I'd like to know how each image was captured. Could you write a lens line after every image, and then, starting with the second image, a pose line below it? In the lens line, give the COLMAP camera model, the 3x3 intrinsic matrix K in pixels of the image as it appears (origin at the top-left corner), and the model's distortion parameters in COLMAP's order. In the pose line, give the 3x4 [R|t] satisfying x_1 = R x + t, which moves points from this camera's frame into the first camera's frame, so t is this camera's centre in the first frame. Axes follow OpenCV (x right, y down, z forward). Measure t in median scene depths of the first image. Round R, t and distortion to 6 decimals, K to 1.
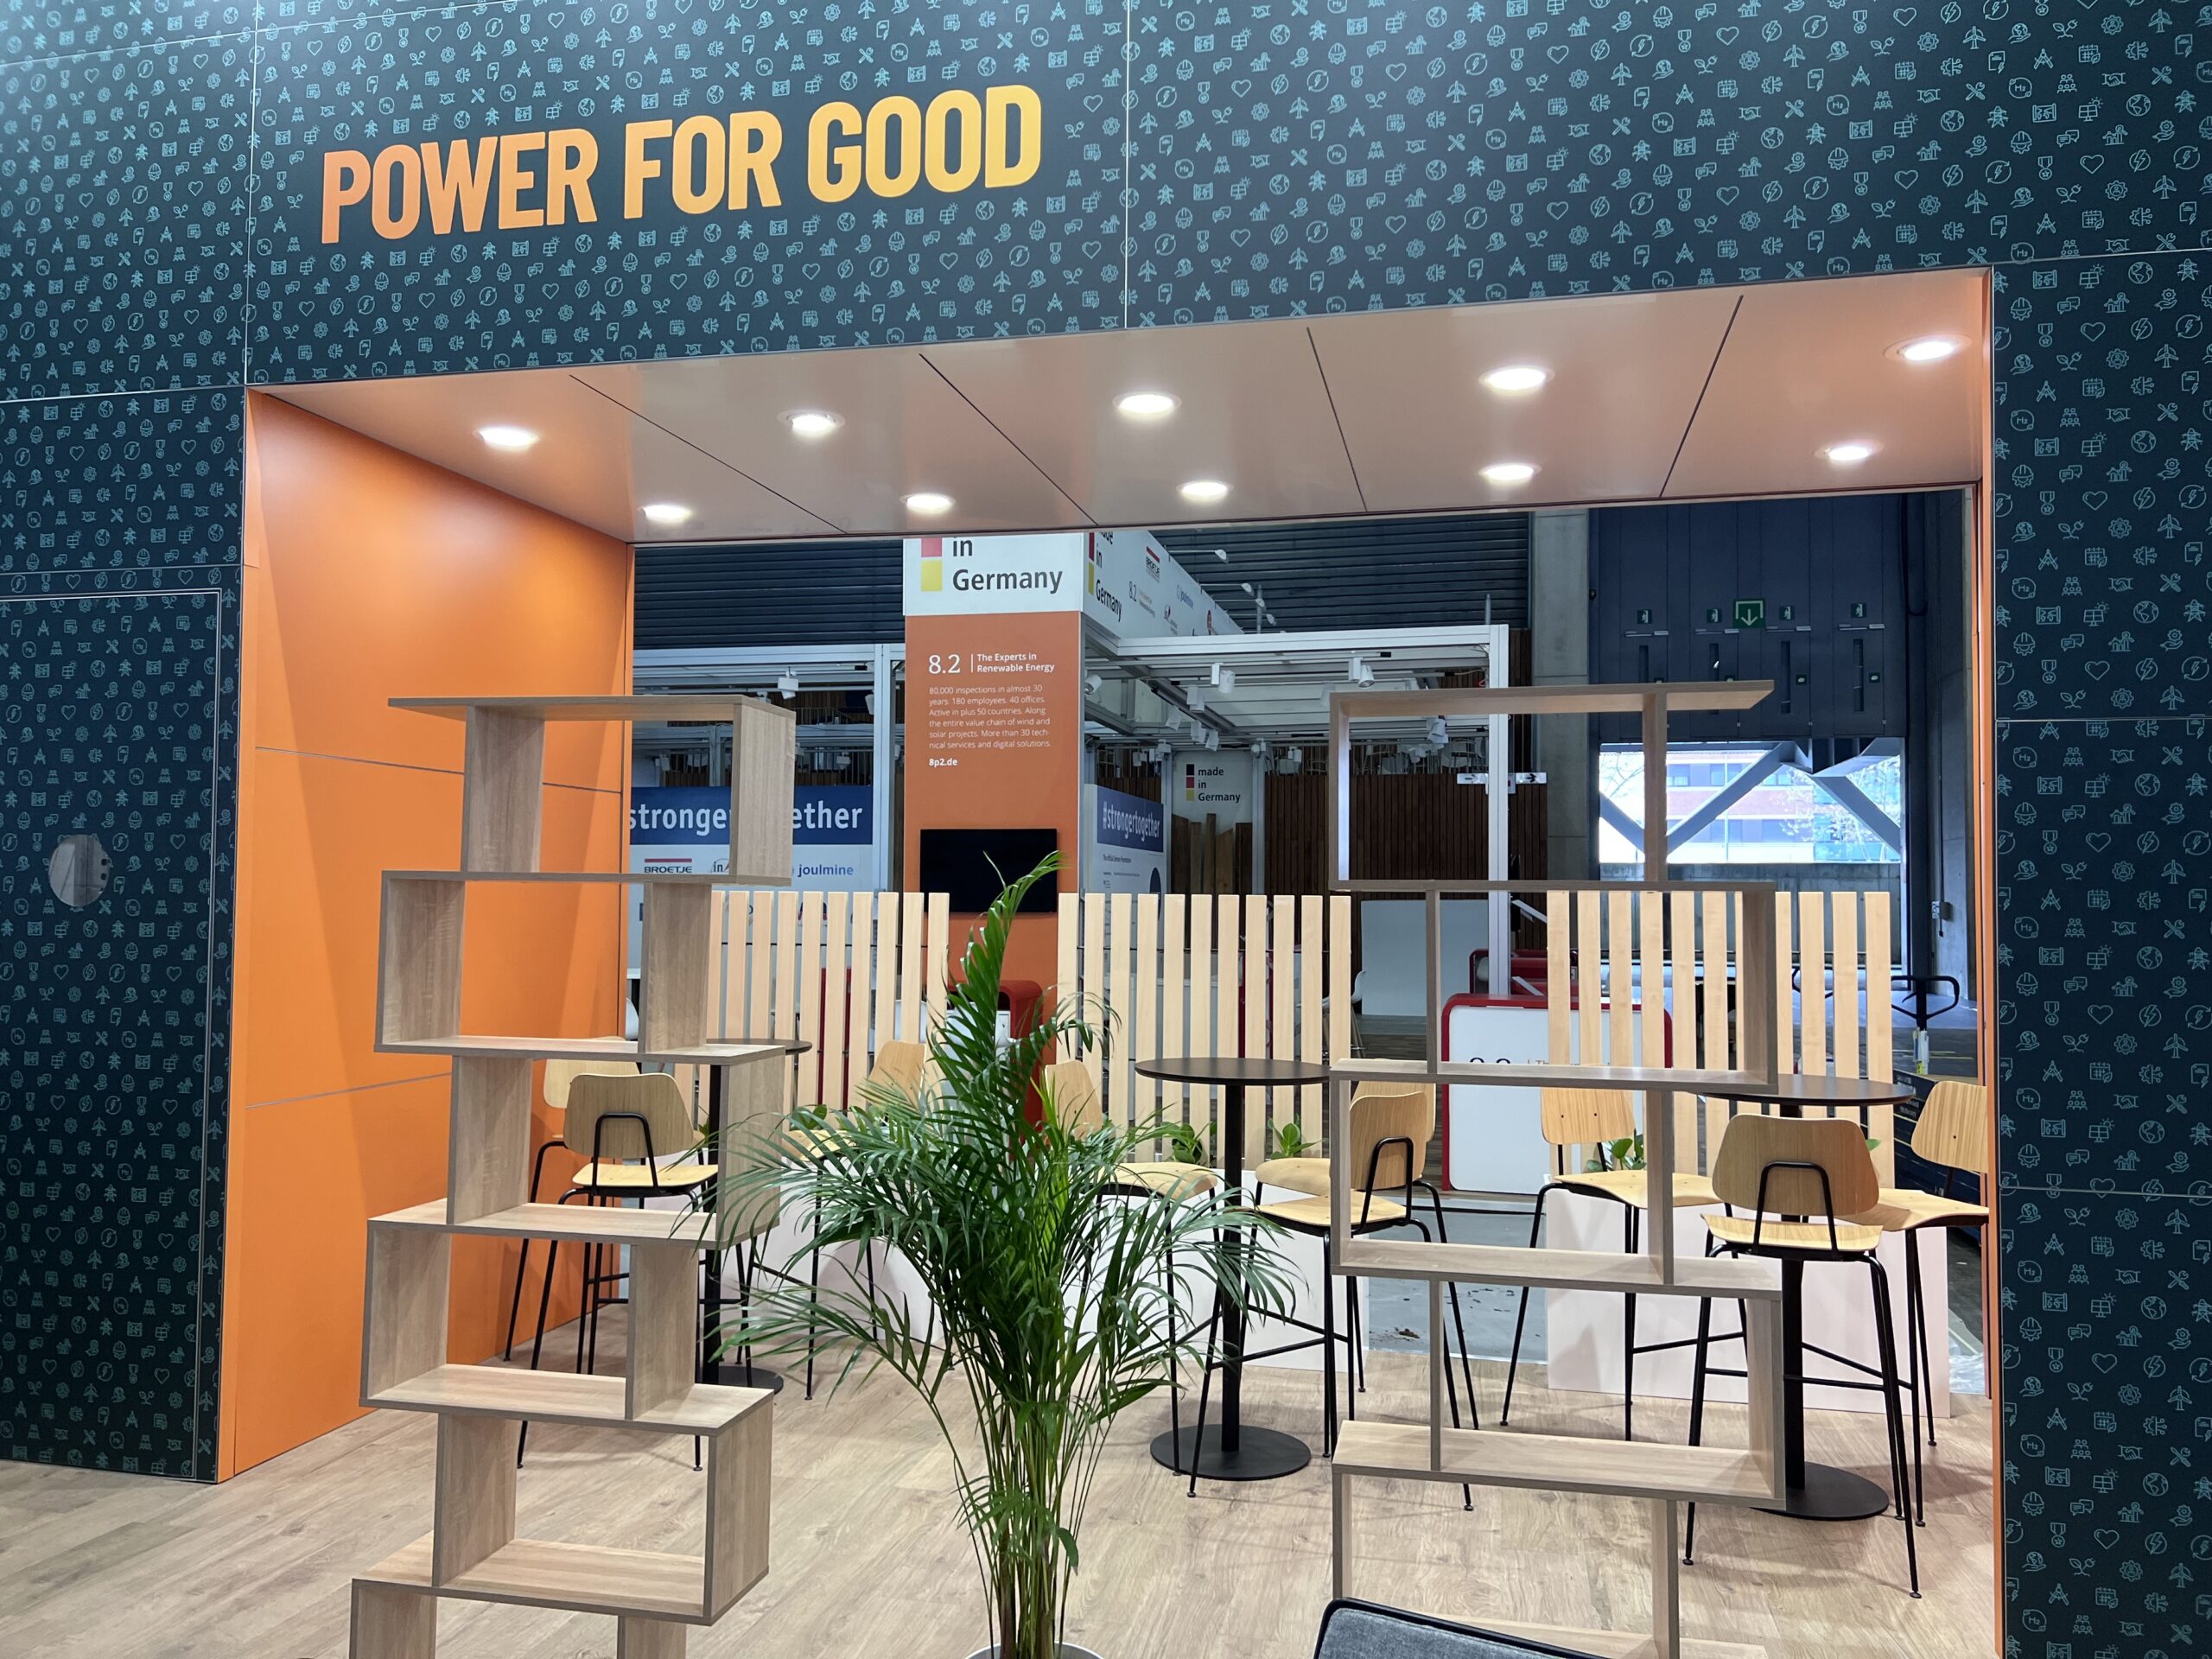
lens RADIAL K [[1653.6, 0, 1117.8], [0, 1653.6, 845.6], [0, 0, 1]] dist [0.086483, -0.106122]
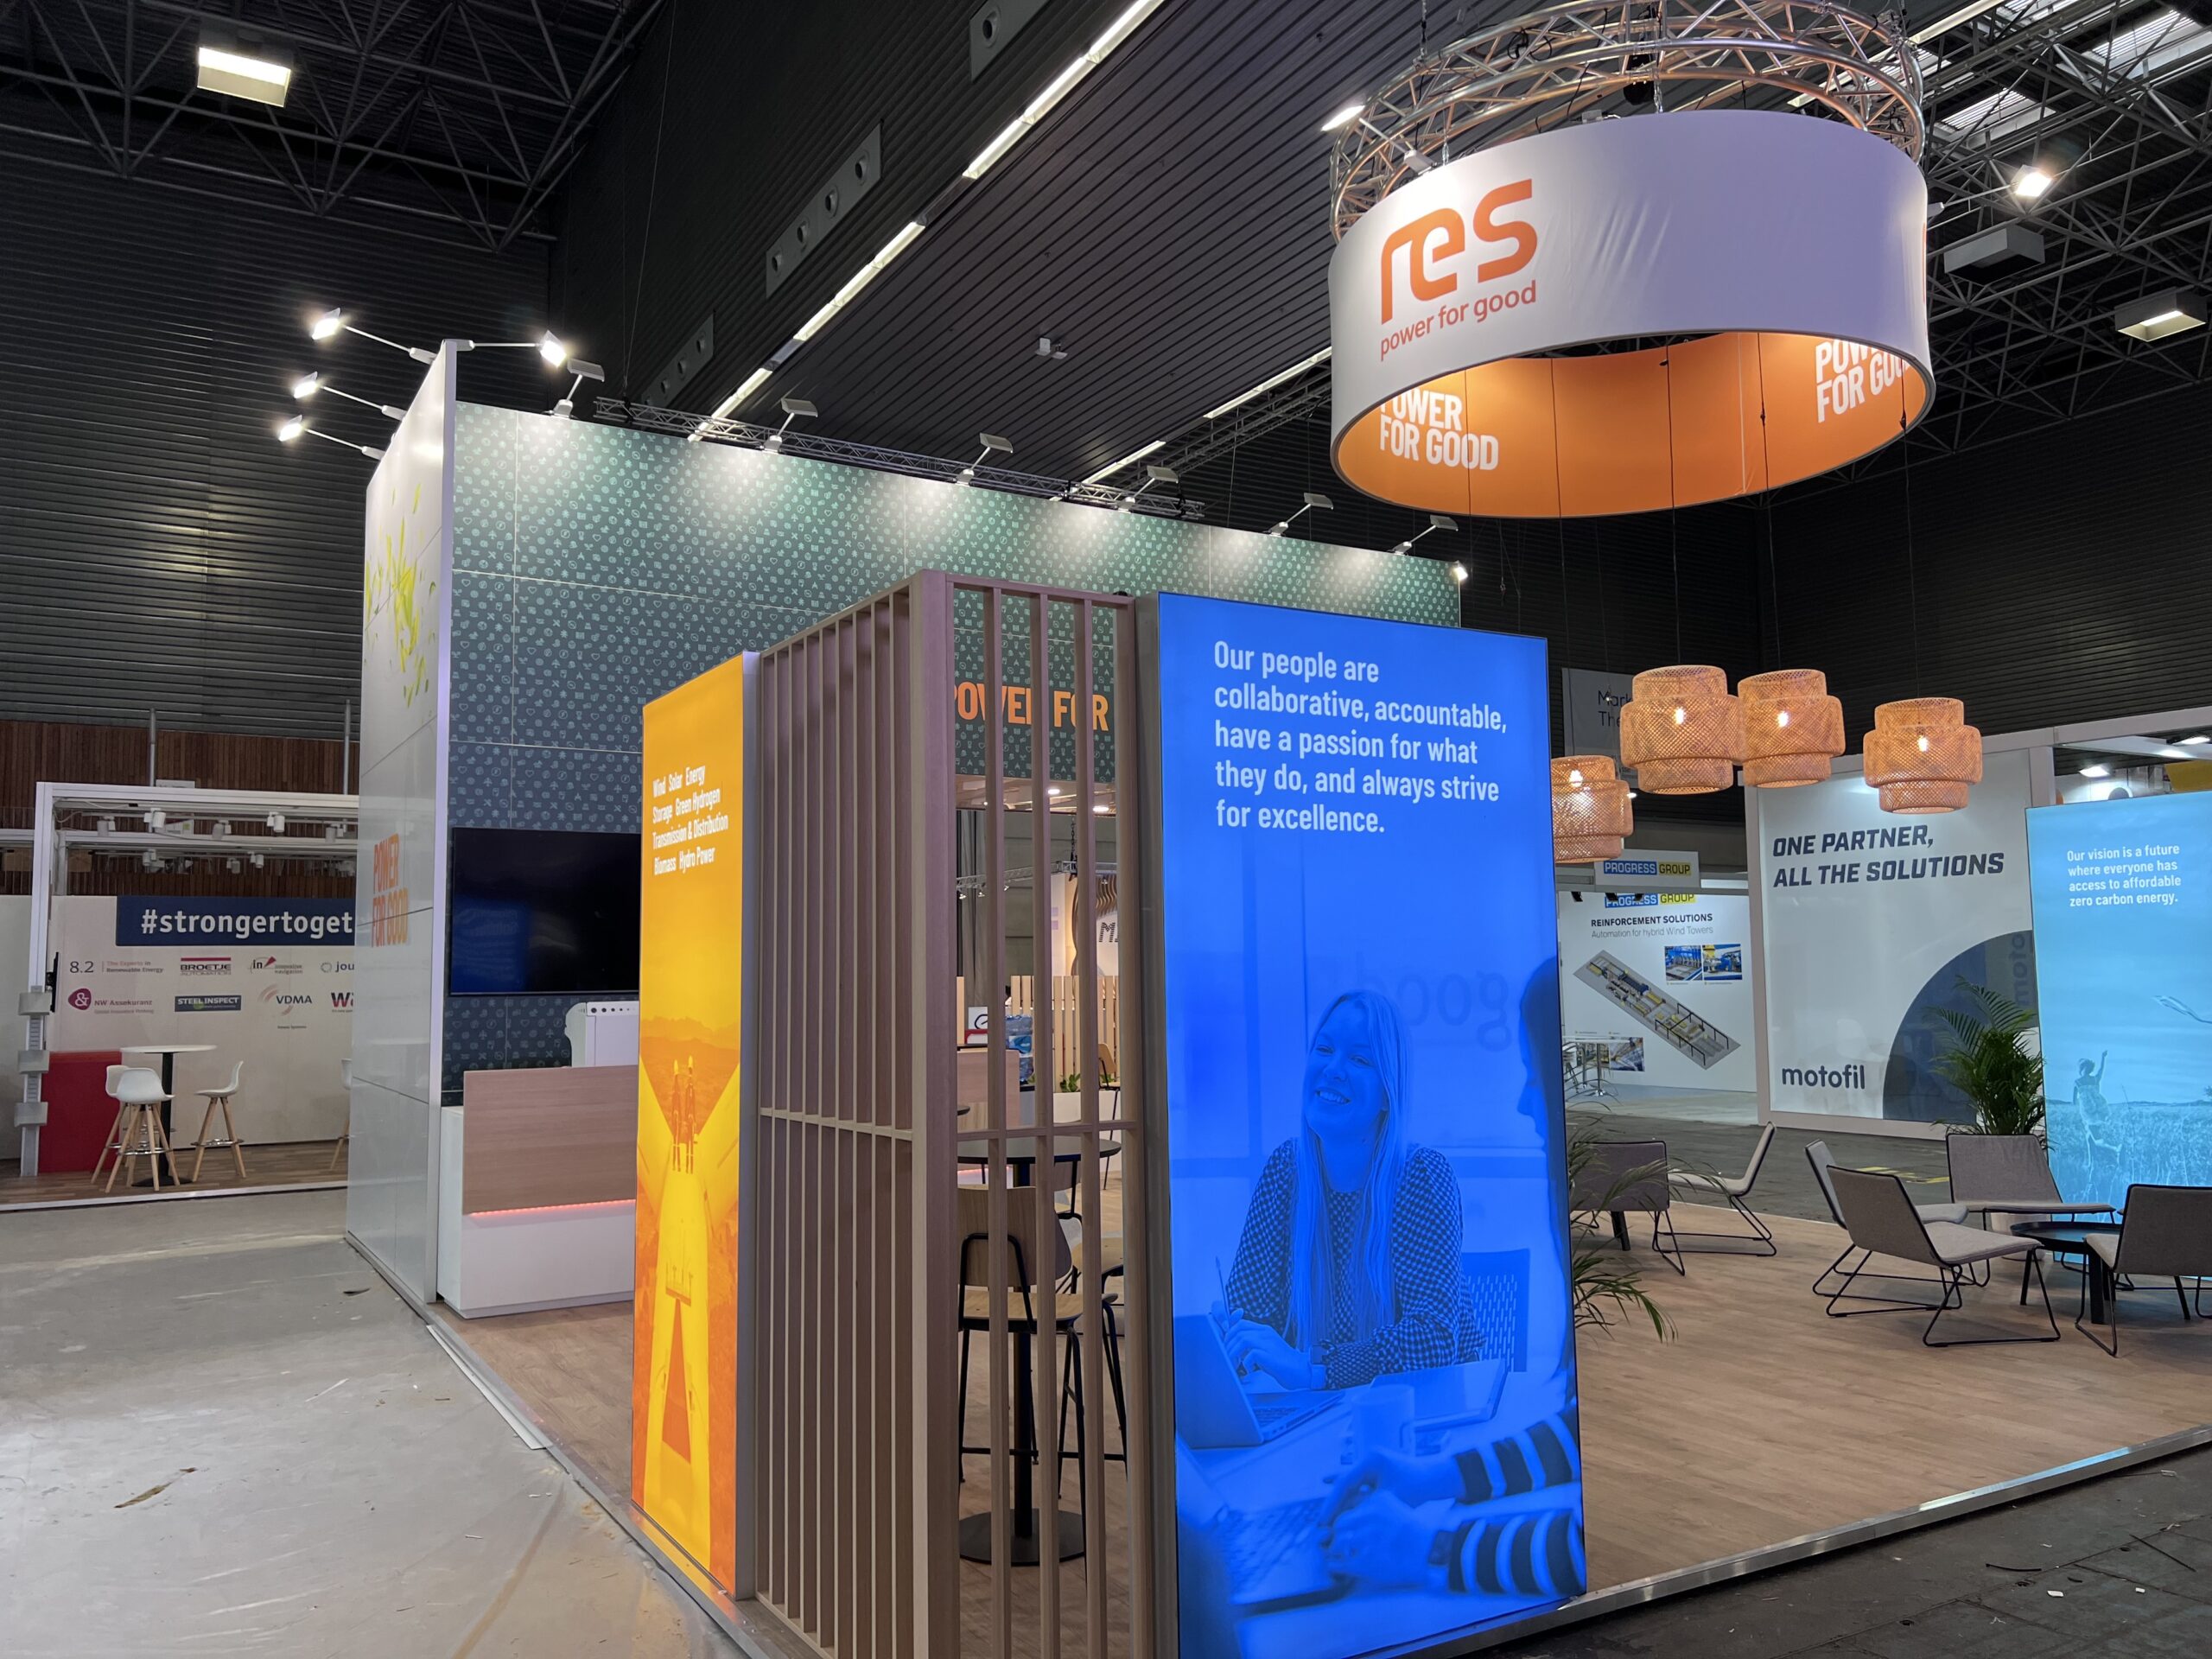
lens RADIAL K [[1653.6, 0, 1124.1], [0, 1653.6, 836.2], [0, 0, 1]] dist [0.086483, -0.106122]
pose [[0.726312, 0.045842, 0.685834, -1.963207], [-0.007985, 0.998269, -0.058270, -0.044307], [-0.687318, 0.036846, 0.725421, -0.957590]]
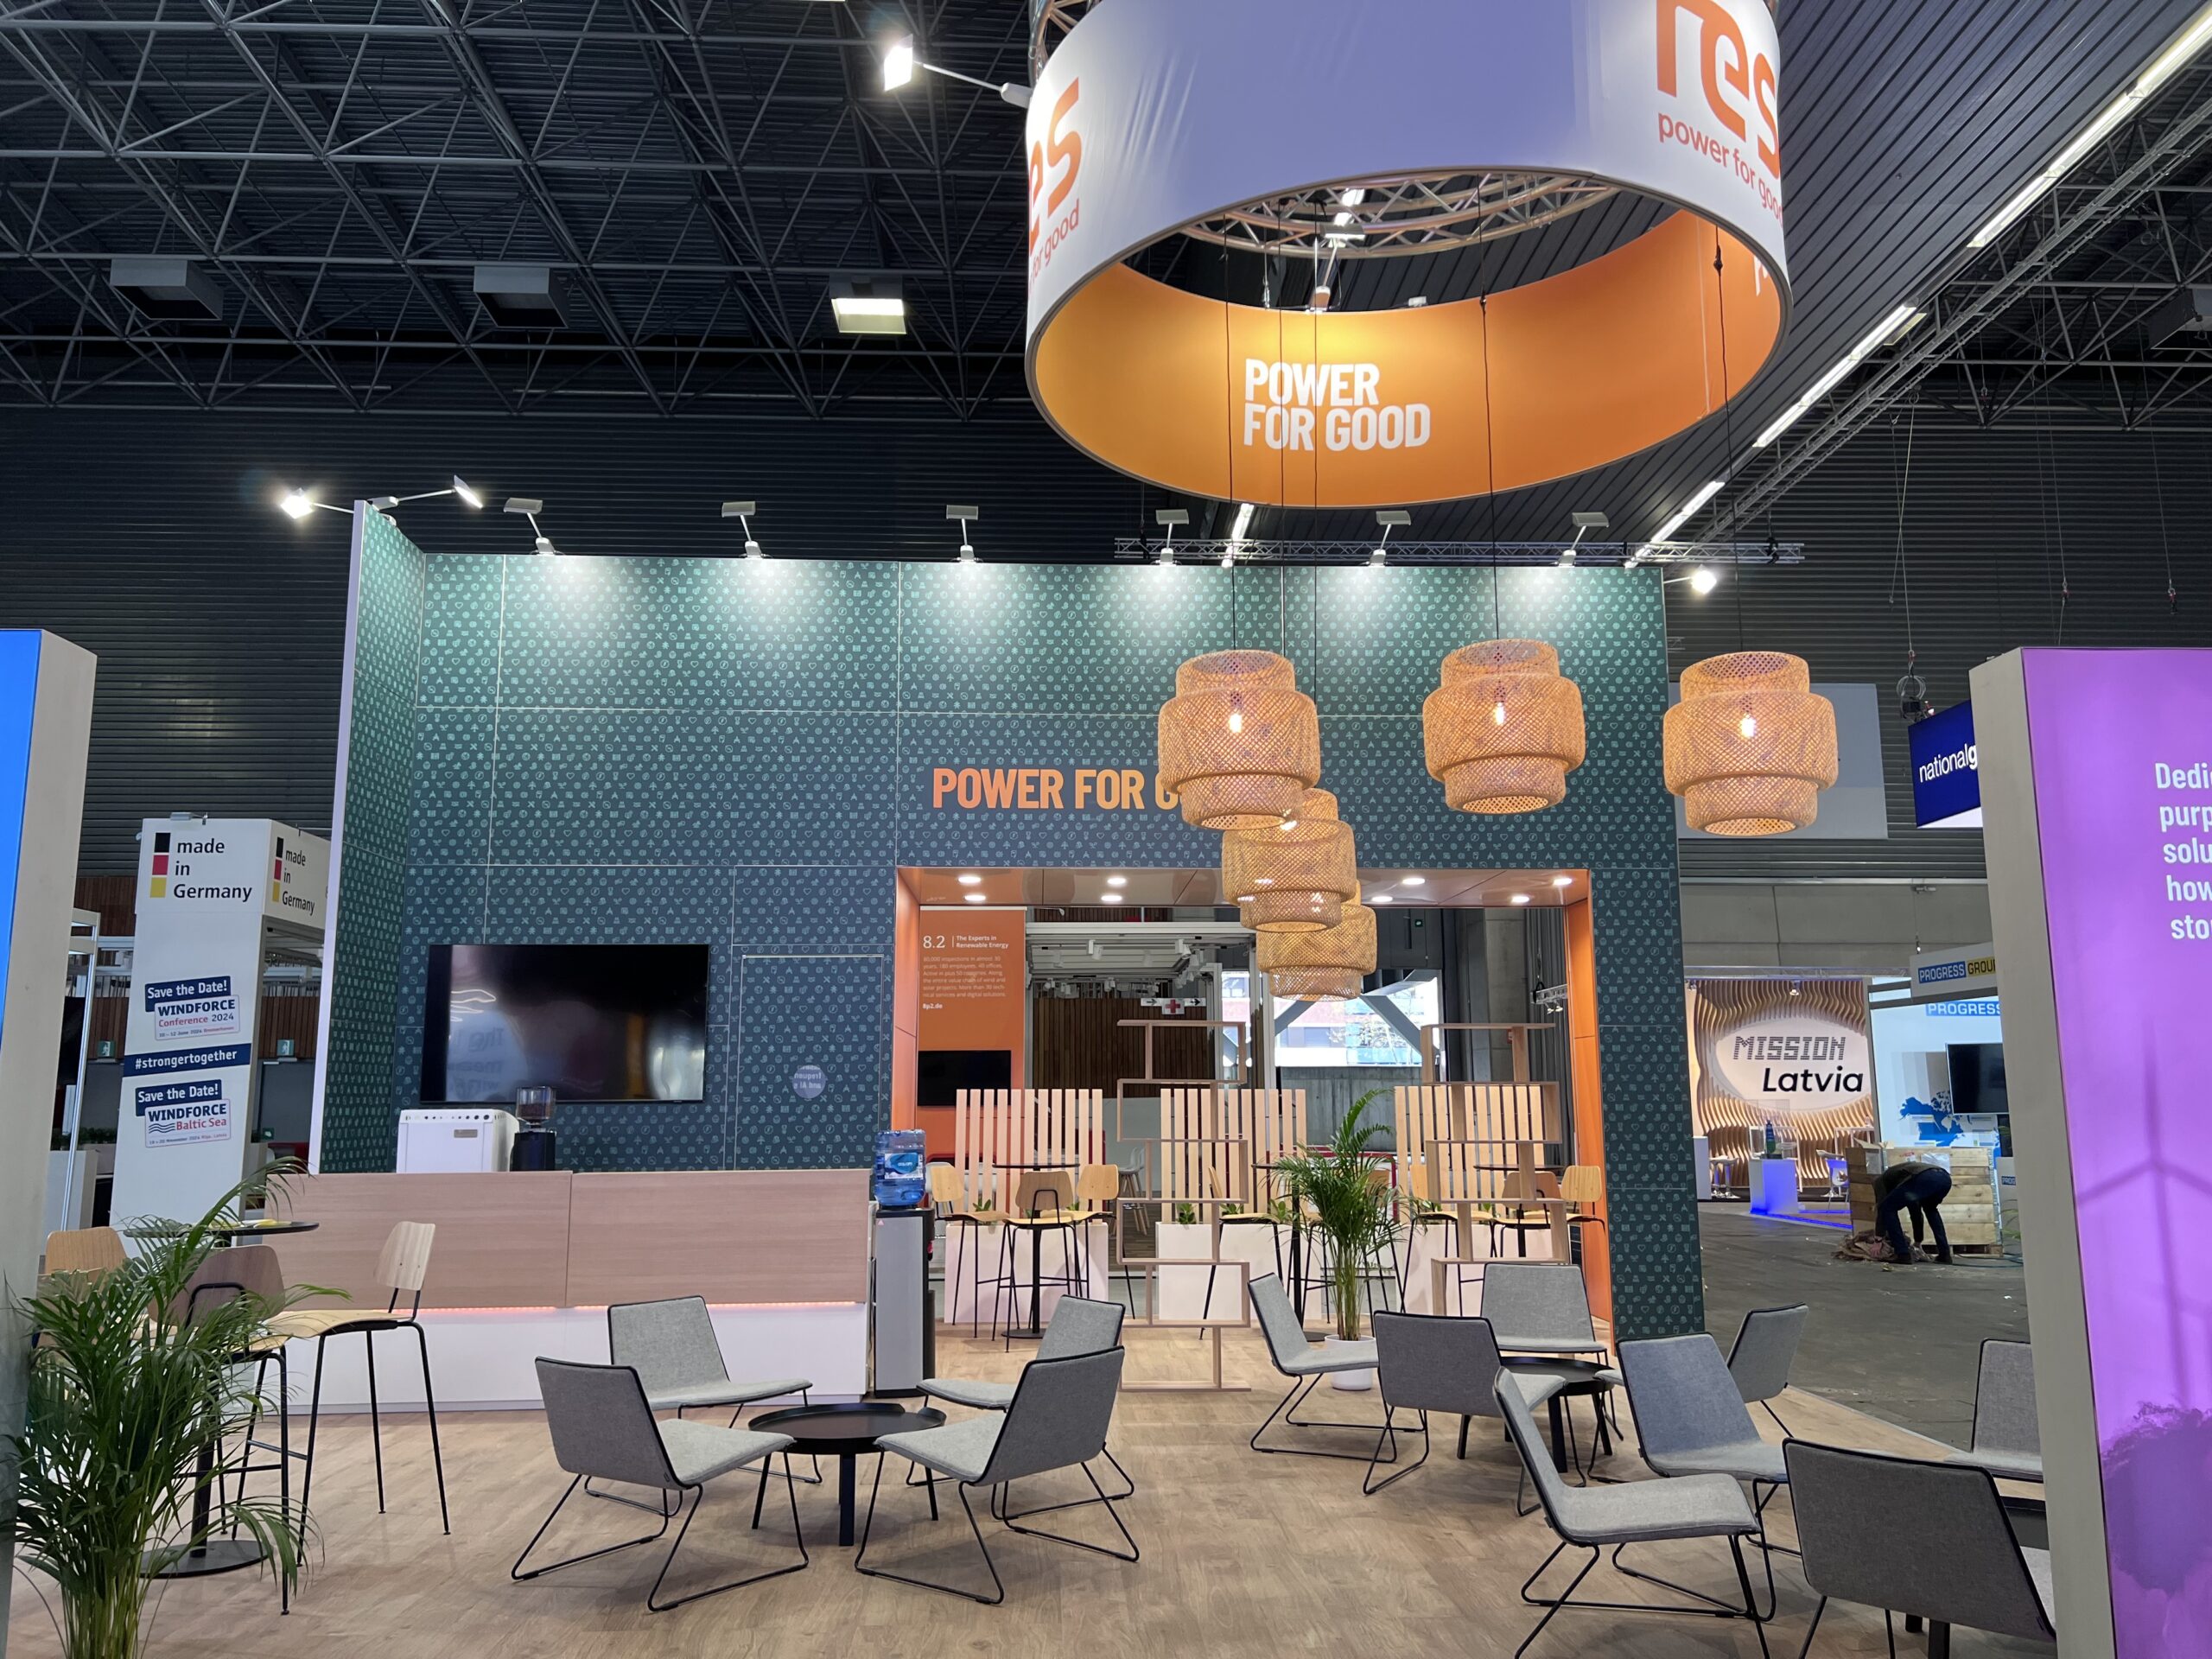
lens RADIAL K [[1653.6, 0, 1116.6], [0, 1653.6, 845.8], [0, 0, 1]] dist [0.086483, -0.106122]
pose [[0.965782, 0.029885, 0.257626, -0.830262], [0.001719, 0.992580, -0.121584, -0.027688], [-0.259348, 0.117867, 0.958565, -1.271692]]
